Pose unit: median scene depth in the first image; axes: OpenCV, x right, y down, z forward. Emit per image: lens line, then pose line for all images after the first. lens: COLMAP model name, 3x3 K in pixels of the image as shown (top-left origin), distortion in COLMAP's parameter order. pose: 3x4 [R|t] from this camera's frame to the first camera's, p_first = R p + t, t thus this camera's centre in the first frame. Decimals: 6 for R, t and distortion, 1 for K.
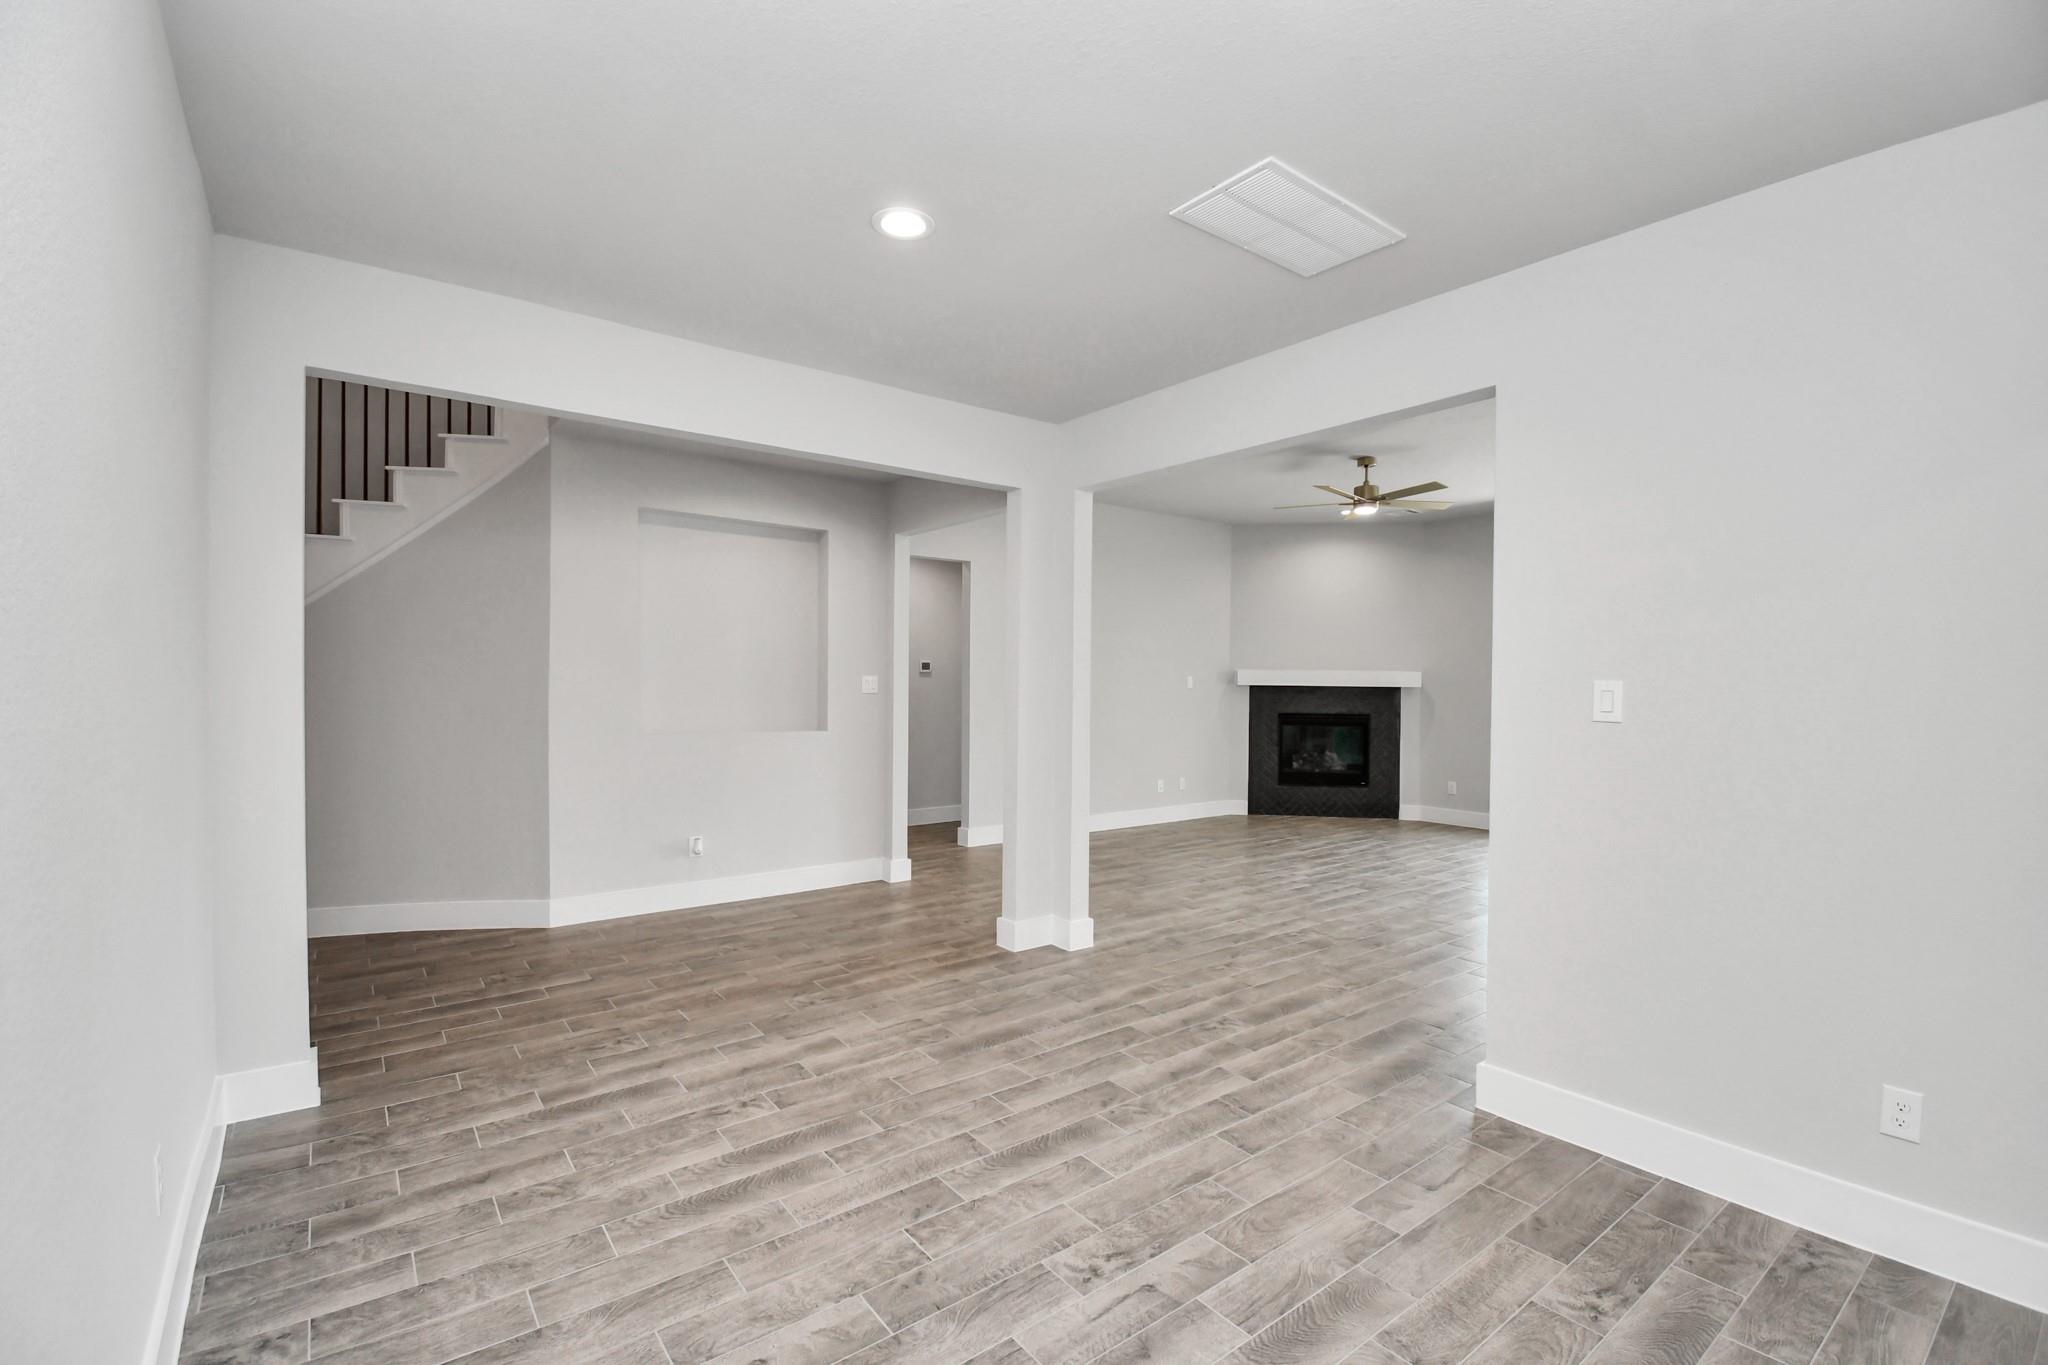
lens RADIAL K [[918.4, 0, 1018.4], [0, 918.4, 682.4], [0, 0, 1]] dist [0.000250, -0.000153]
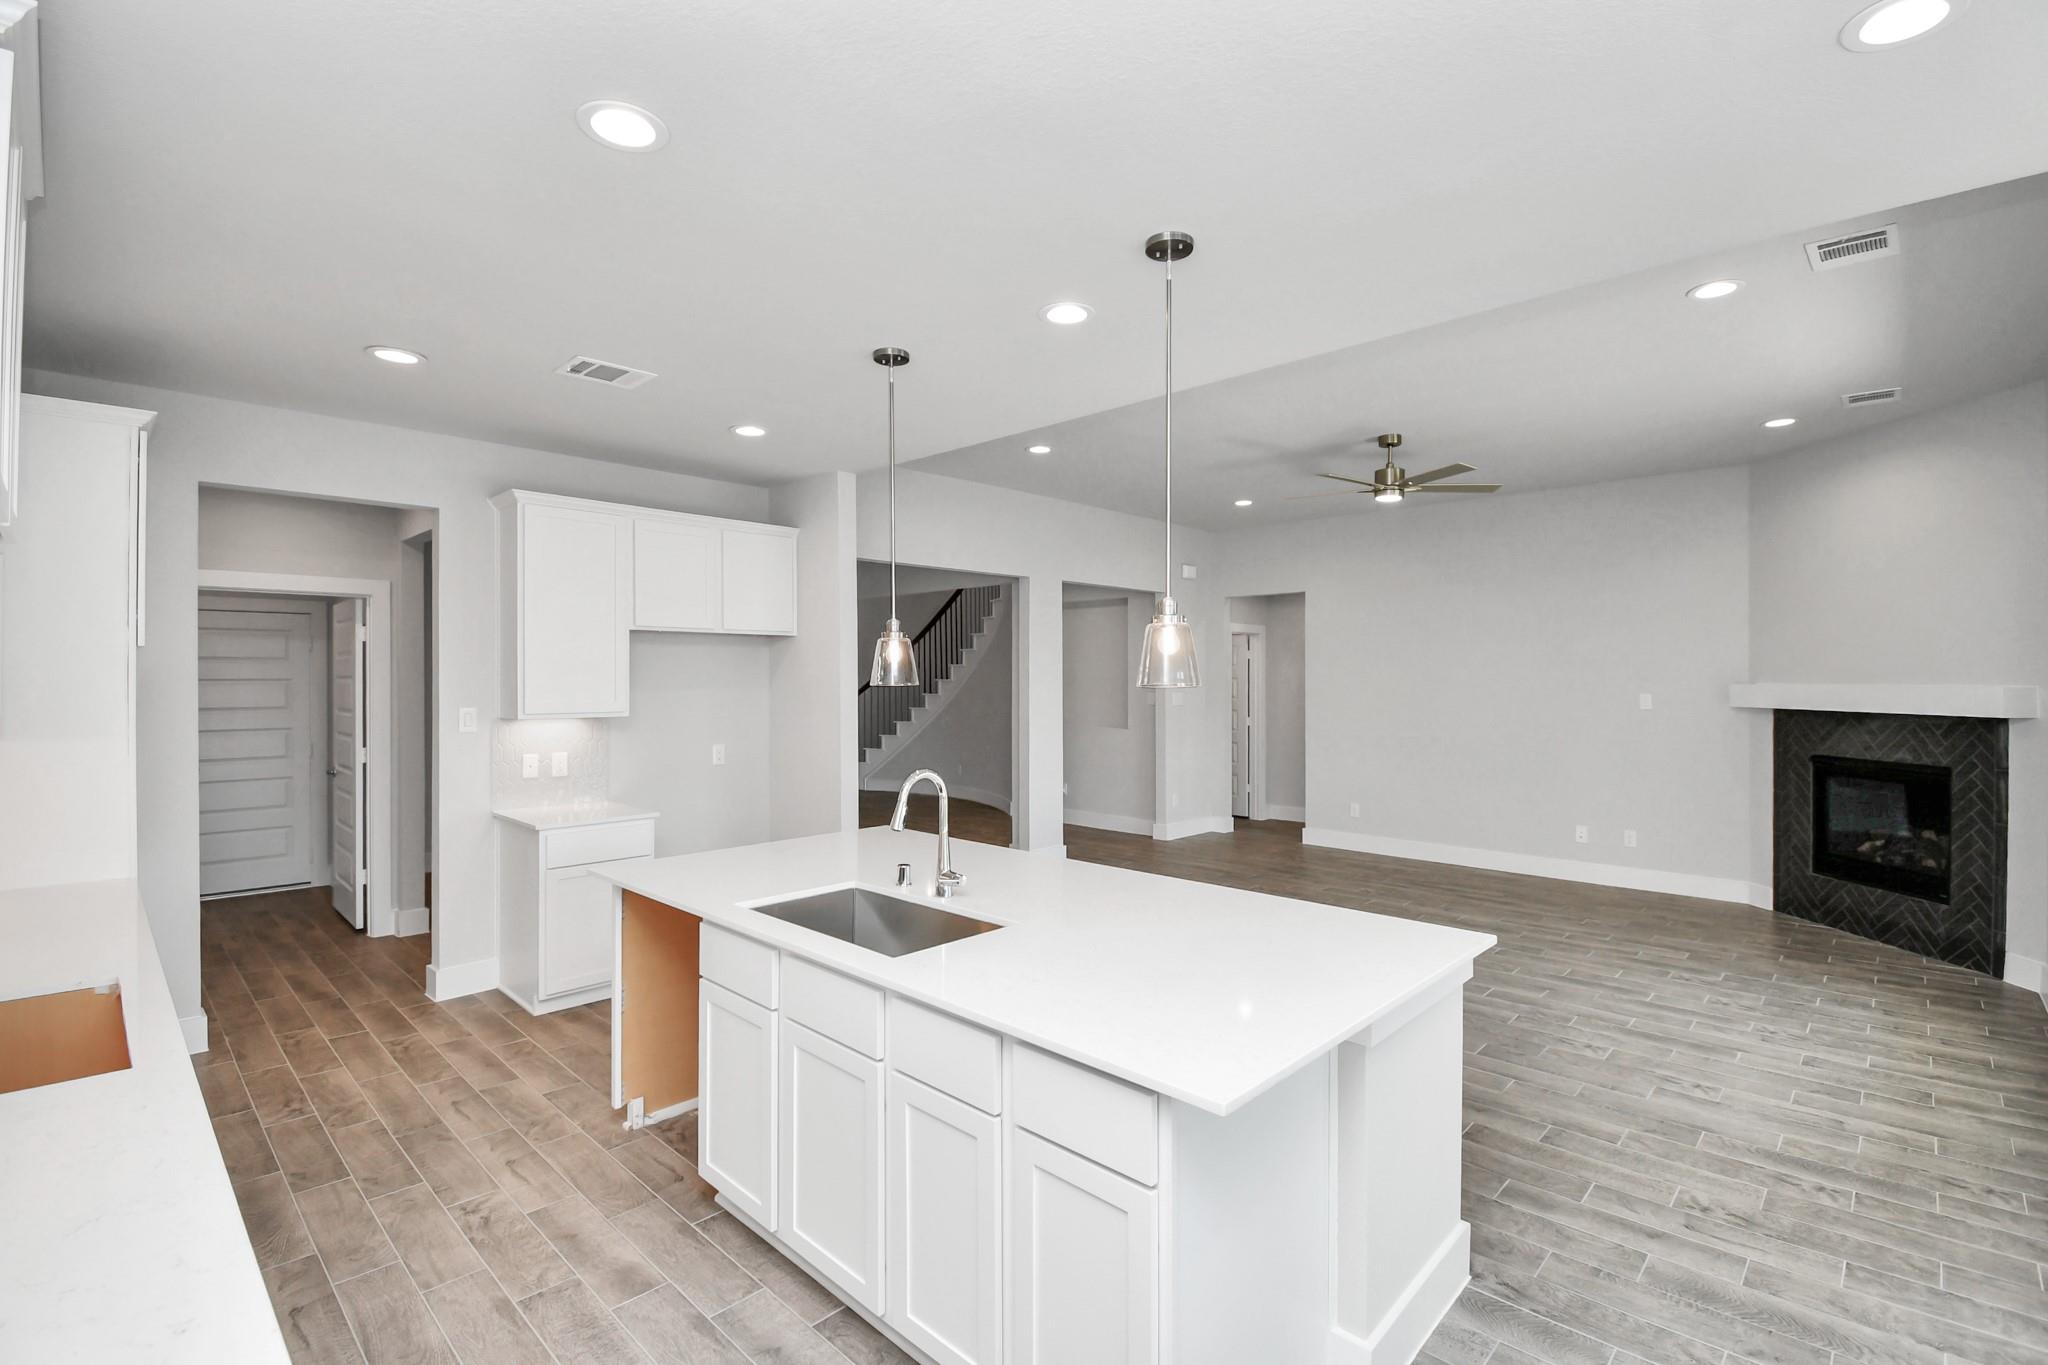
lens RADIAL K [[918.4, 0, 1018.4], [0, 918.4, 682.4], [0, 0, 1]] dist [0.000250, -0.000153]
pose [[0.127183, -0.010220, -0.991827, 0.834580], [-0.003759, 0.999935, -0.010786, -0.006367], [0.991872, 0.005100, 0.127136, 0.401084]]
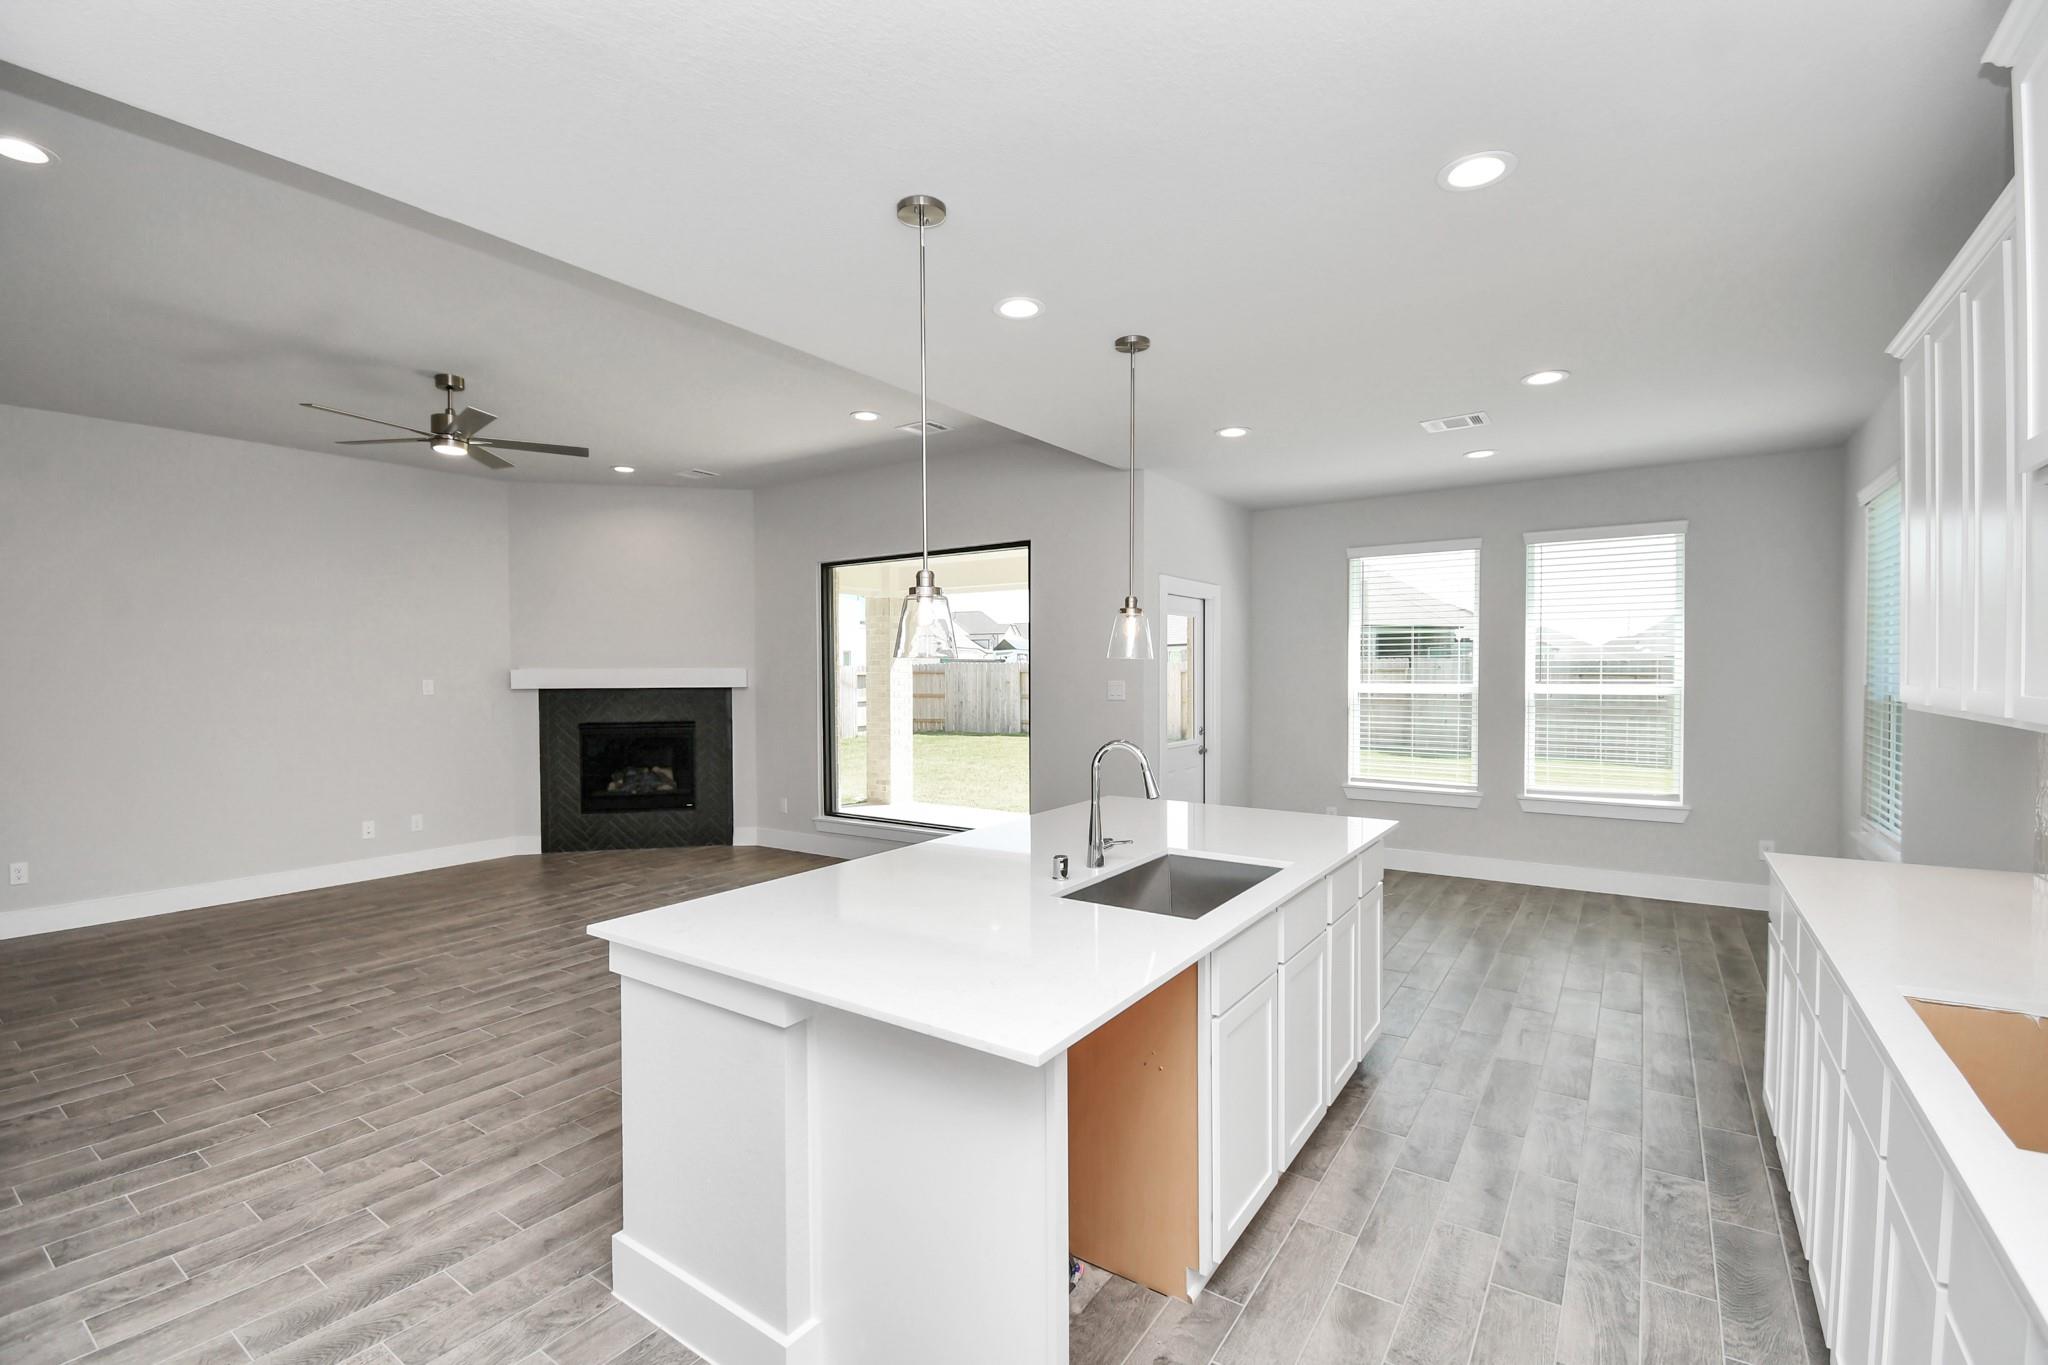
lens RADIAL K [[918.4, 0, 1018.4], [0, 918.4, 682.4], [0, 0, 1]] dist [0.000250, -0.000153]
pose [[0.958510, -0.023703, 0.284072, 0.426223], [0.020375, 0.999685, 0.014665, -0.005444], [-0.284330, -0.008268, 0.958691, 0.134351]]
